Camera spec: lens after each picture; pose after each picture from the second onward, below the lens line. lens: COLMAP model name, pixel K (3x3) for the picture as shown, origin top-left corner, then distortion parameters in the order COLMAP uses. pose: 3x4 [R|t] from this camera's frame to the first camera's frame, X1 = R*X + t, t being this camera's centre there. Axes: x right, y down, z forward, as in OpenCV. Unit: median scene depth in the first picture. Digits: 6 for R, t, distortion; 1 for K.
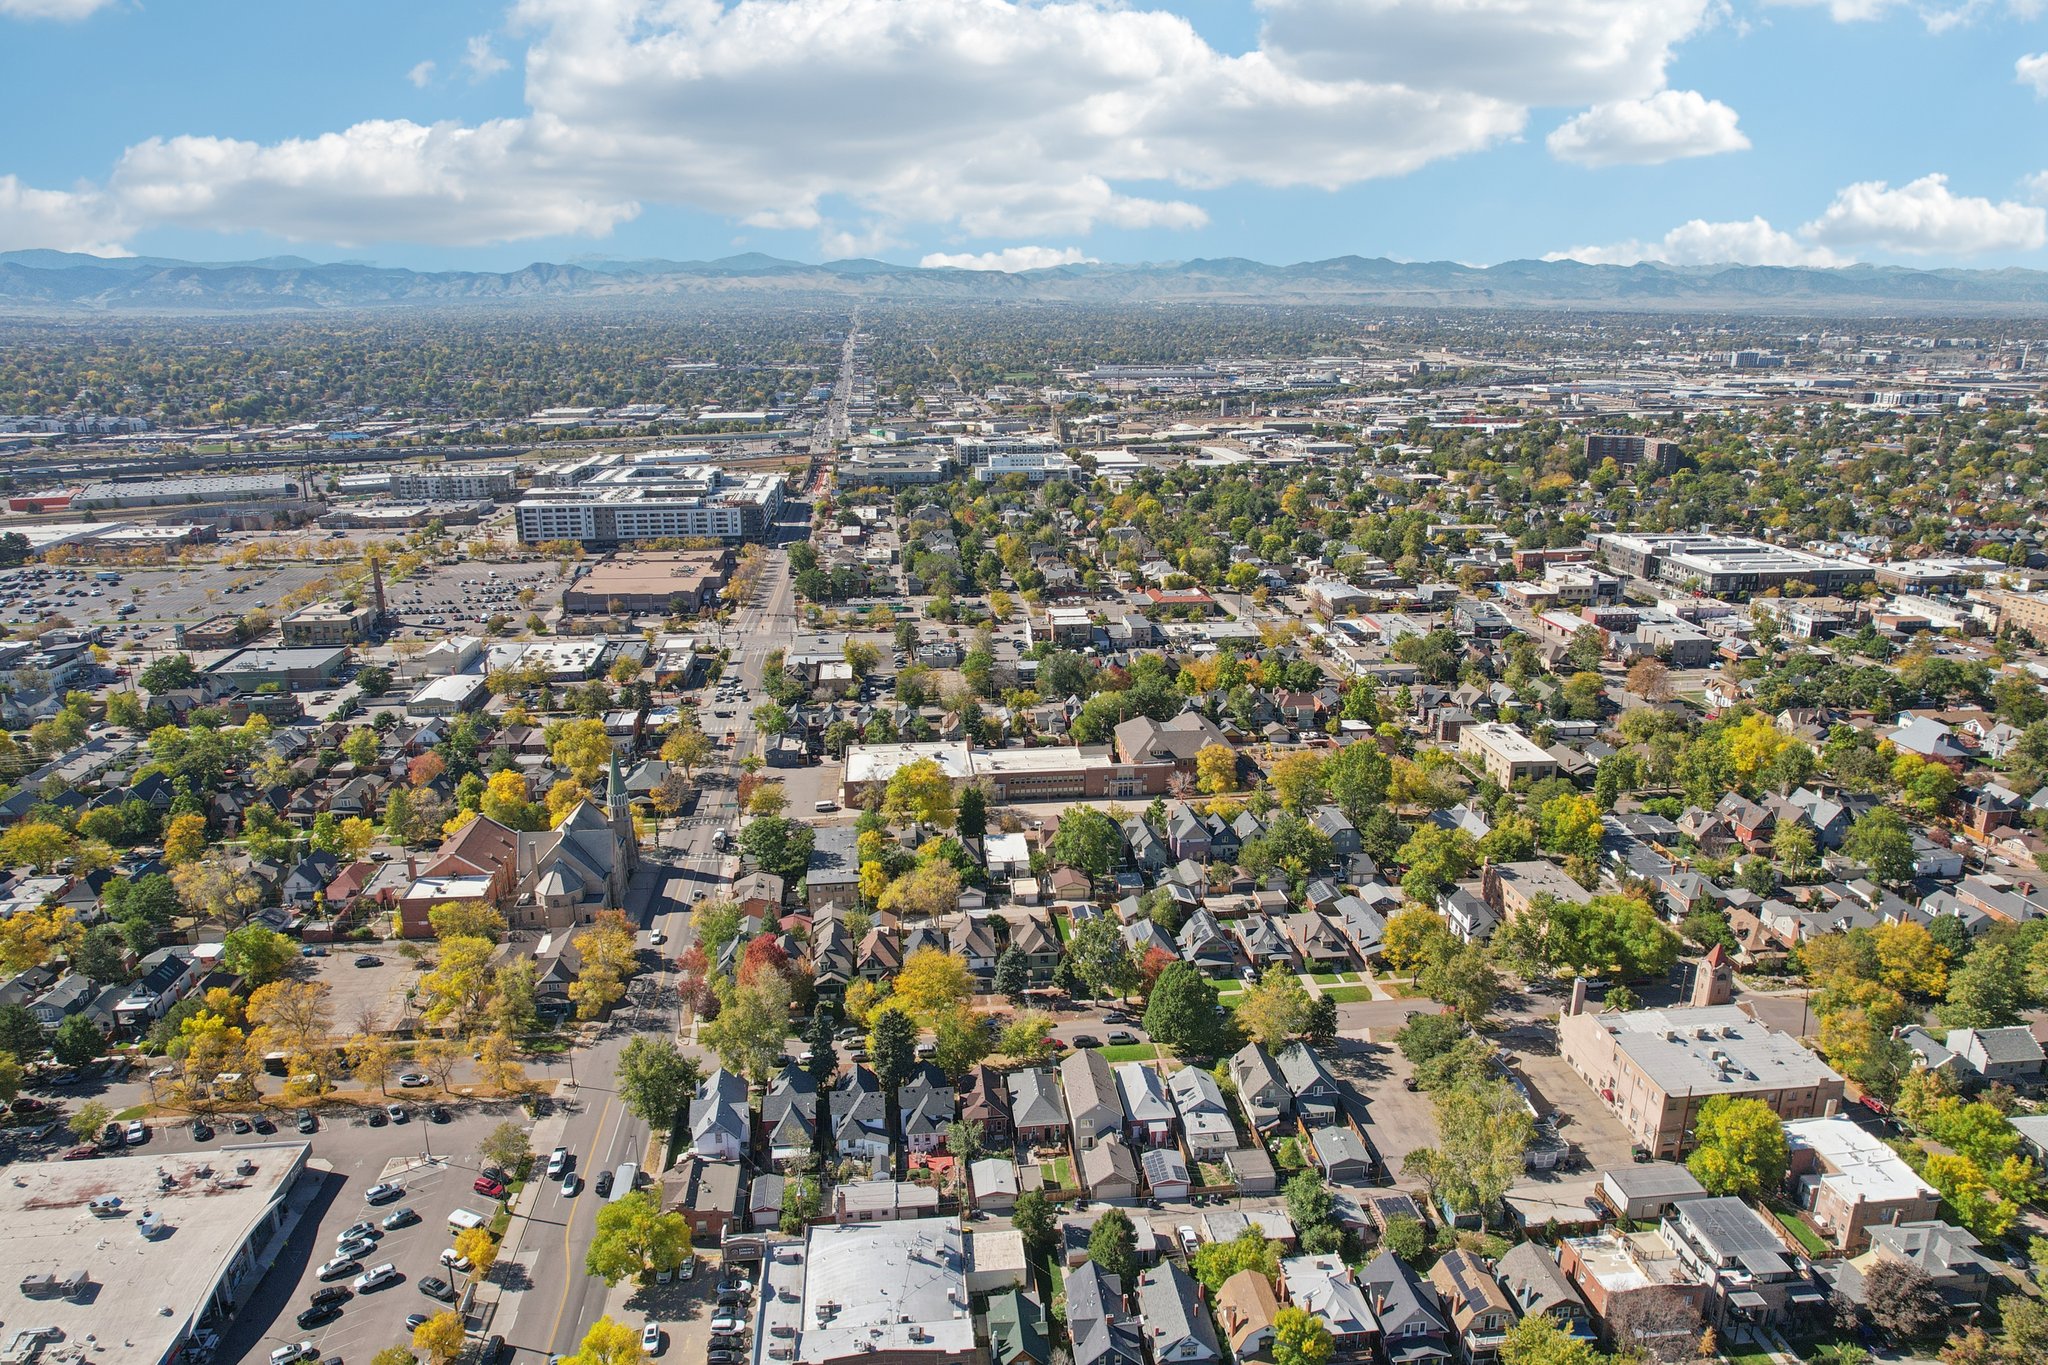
lens RADIAL K [[1313.6, 0, 1026.3], [0, 1313.6, 686.0], [0, 0, 1]] dist [-0.061983, 0.046939]
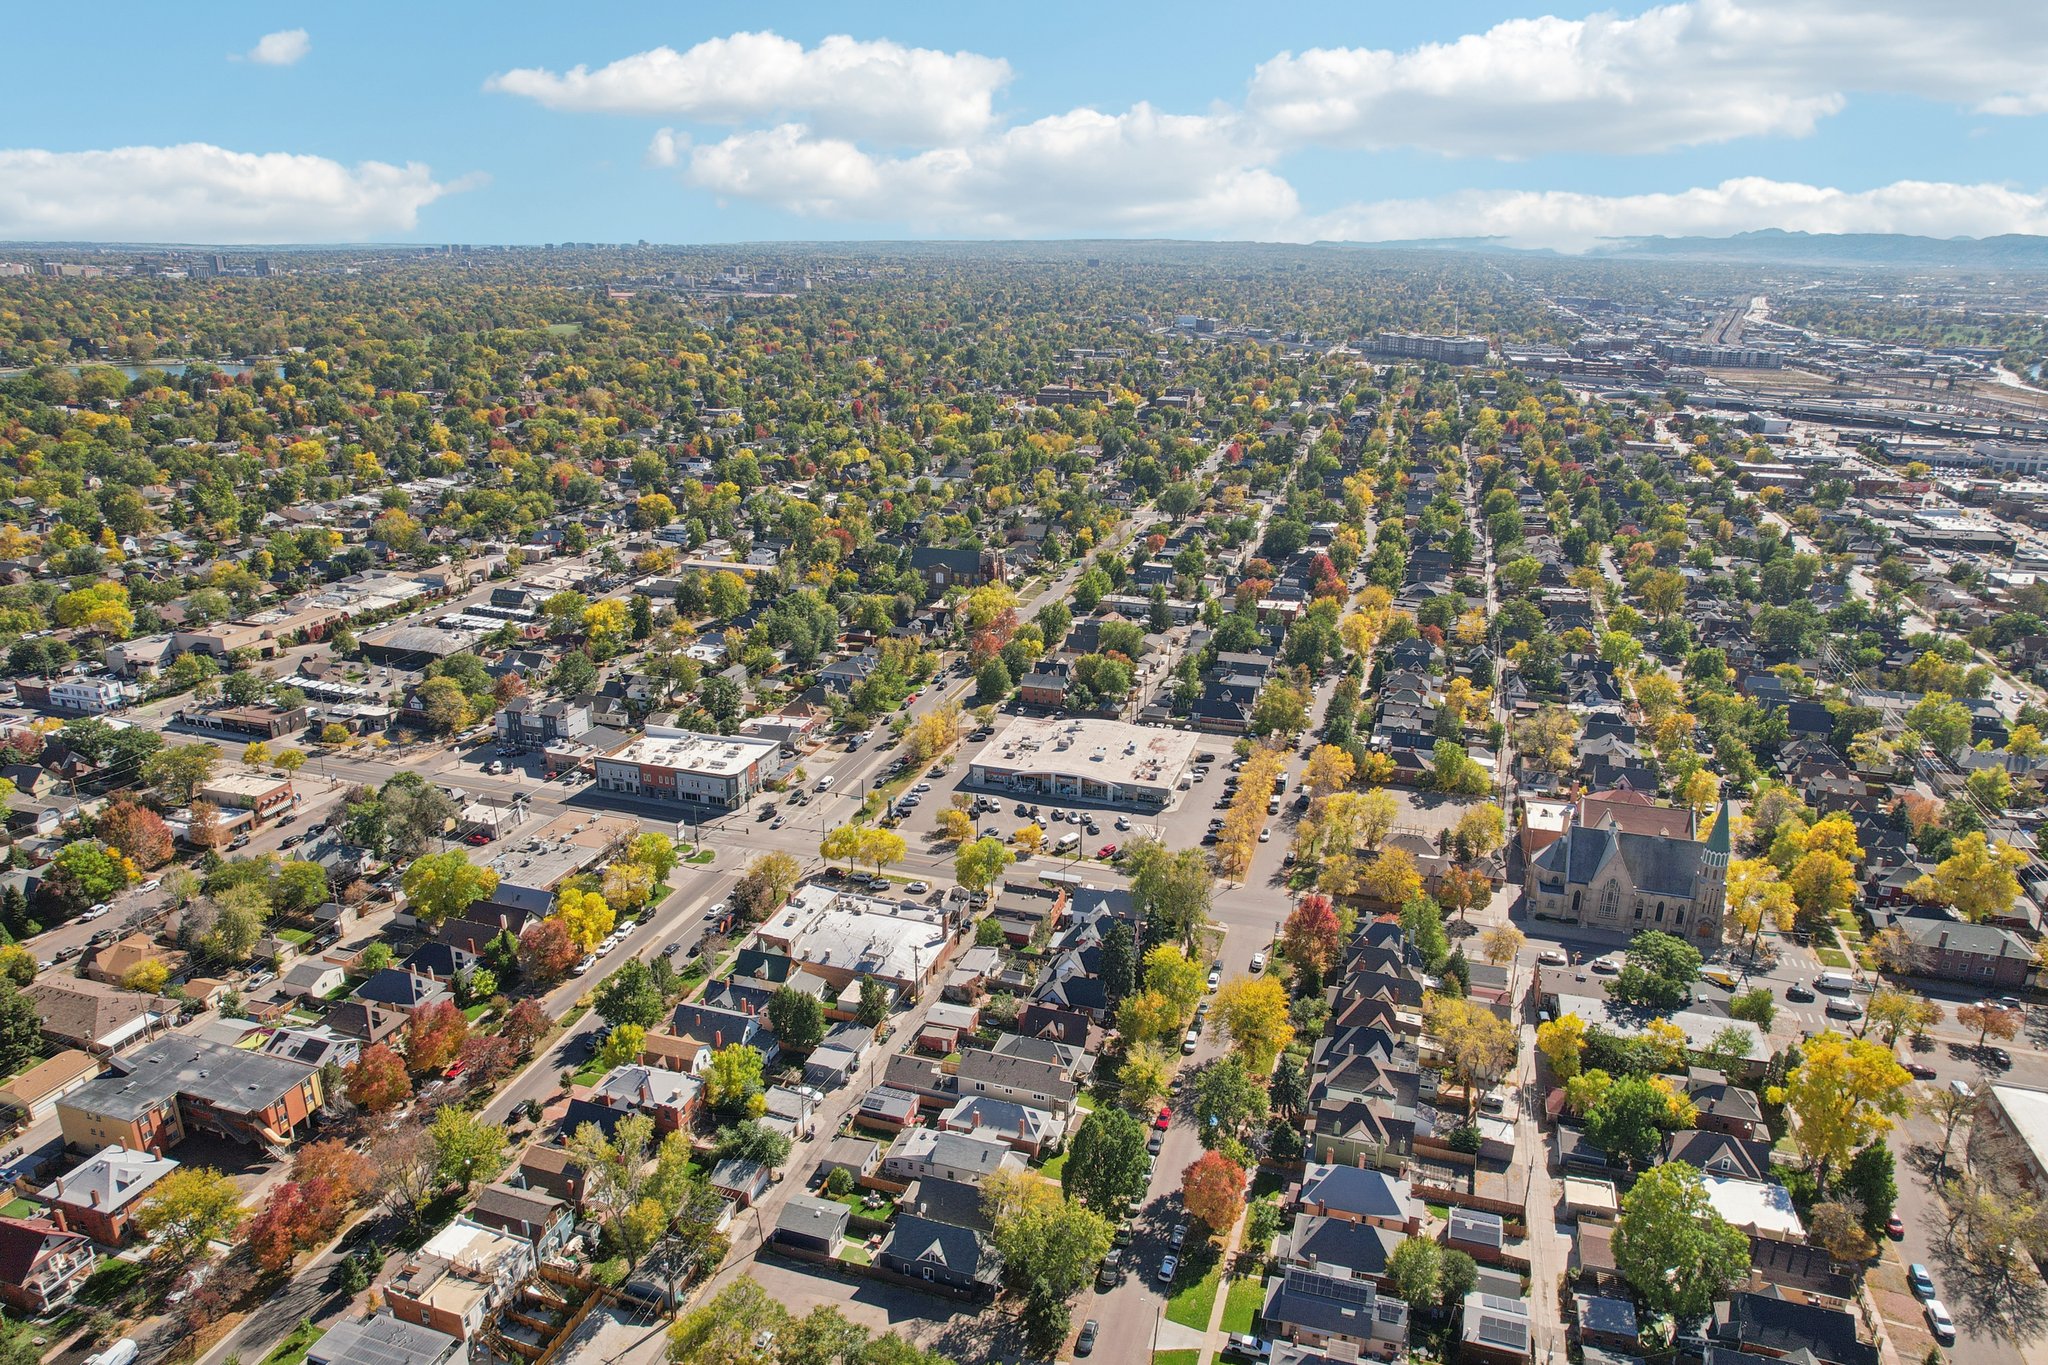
lens RADIAL K [[1321.9, 0, 1015.7], [0, 1321.9, 700.5], [0, 0, 1]] dist [-0.061766, 0.041256]
pose [[-0.410800, 0.294622, -0.862810, 0.646065], [-0.260362, 0.869031, 0.420710, -0.269670], [0.873759, 0.397470, -0.280289, 0.940714]]
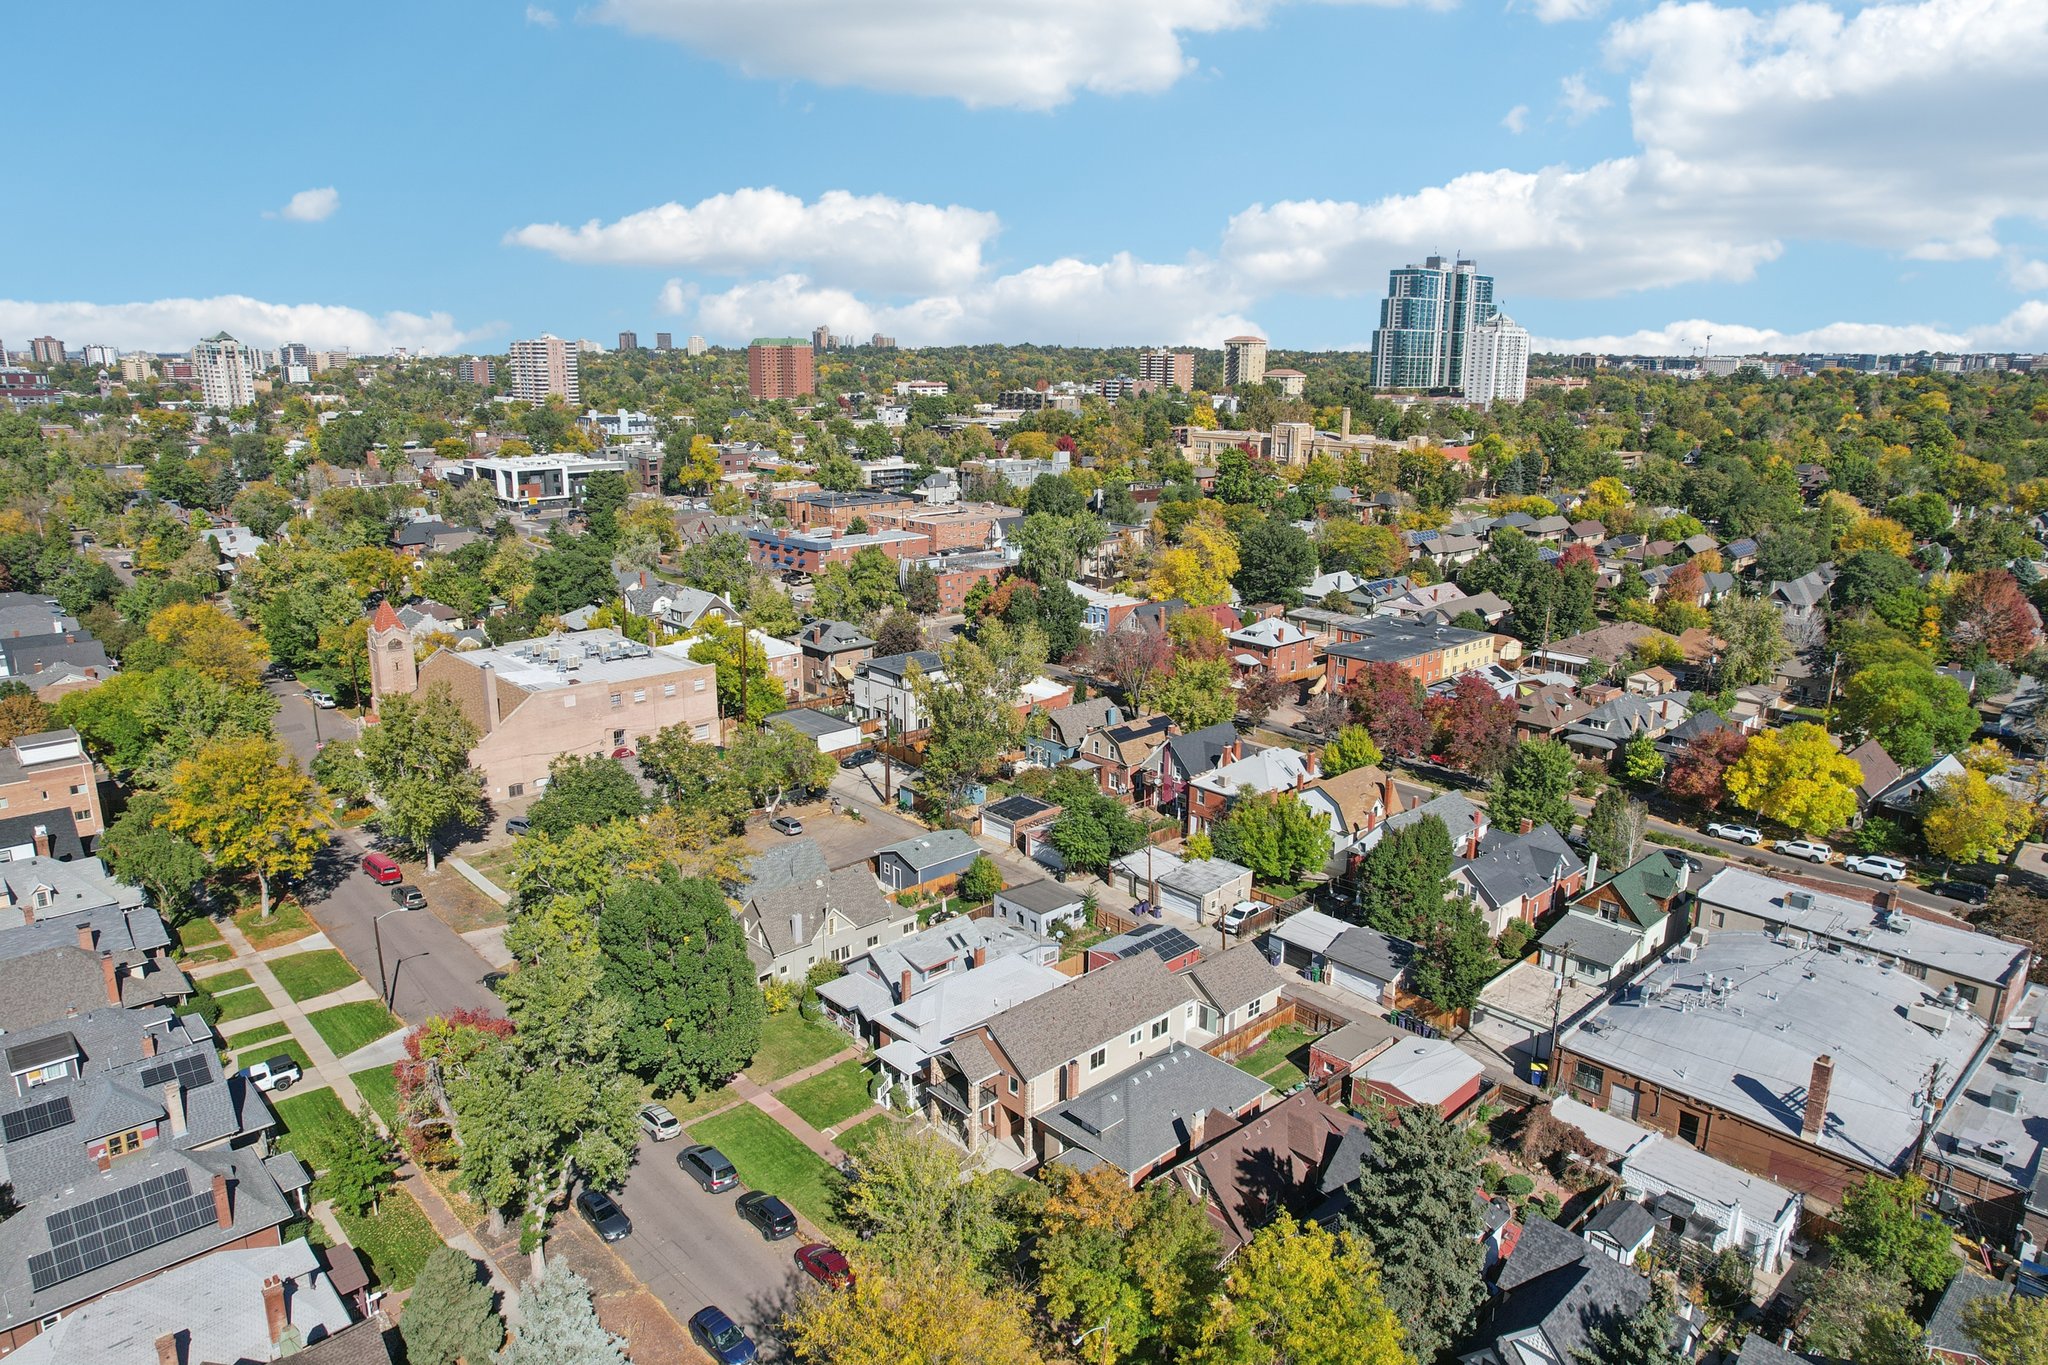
lens RADIAL K [[1313.1, 0, 1024.0], [0, 1313.1, 682.5], [0, 0, 1]] dist [-0.074912, 0.067469]
pose [[-0.600917, -0.201953, 0.773378, -0.201402], [0.219199, 0.888826, 0.402418, 0.028141], [-0.768668, 0.411344, -0.489843, 0.951488]]
